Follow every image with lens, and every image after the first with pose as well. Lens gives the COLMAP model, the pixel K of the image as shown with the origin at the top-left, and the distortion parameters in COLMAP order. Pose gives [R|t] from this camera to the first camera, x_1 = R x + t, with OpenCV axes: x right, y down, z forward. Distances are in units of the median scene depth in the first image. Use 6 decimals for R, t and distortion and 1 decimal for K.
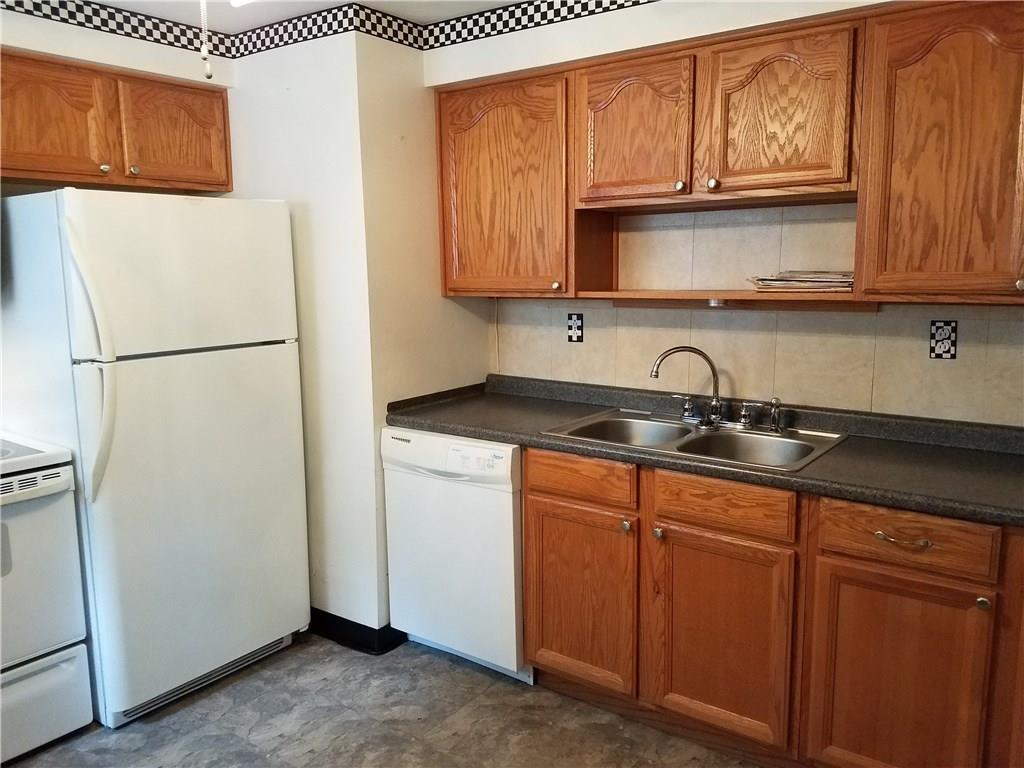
lens RADIAL K [[799.2, 0, 512.0], [0, 799.2, 384.0], [0, 0, 1]] dist [0.007453, -0.001000]
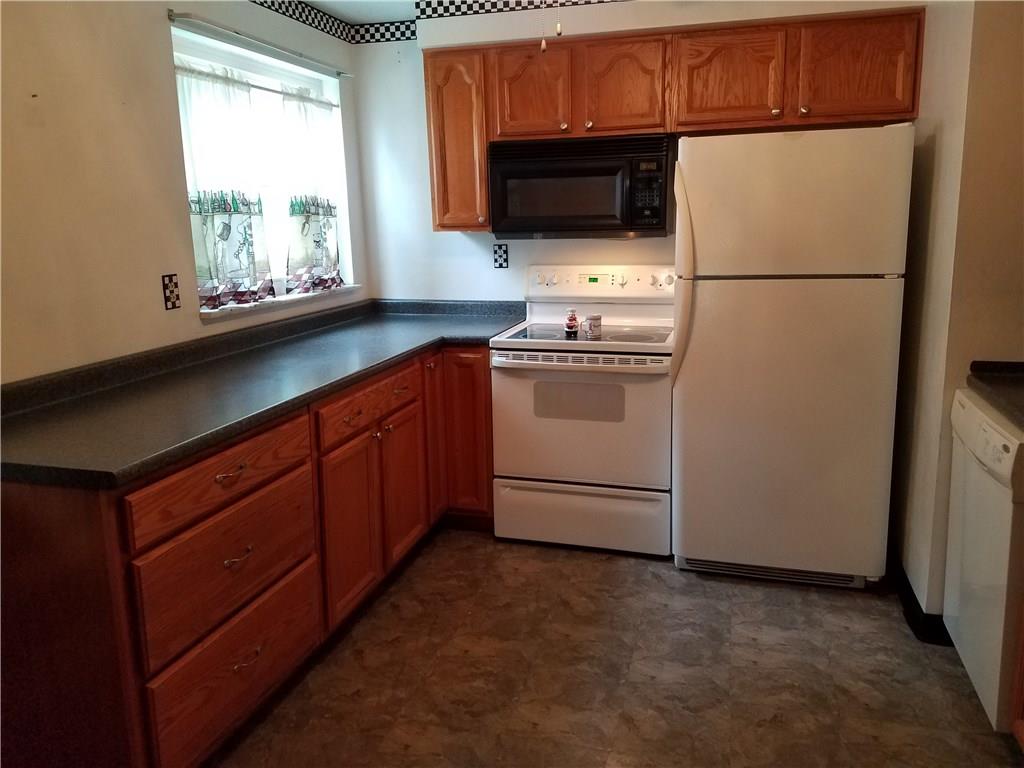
lens RADIAL K [[767.6, 0, 512.0], [0, 767.6, 384.0], [0, 0, 1]] dist [0.004183, -0.061312]
pose [[0.324697, 0.203471, -0.923673, 0.462005], [-0.126162, 0.977176, 0.170908, -0.029929], [0.937366, 0.061039, 0.342957, 0.302147]]
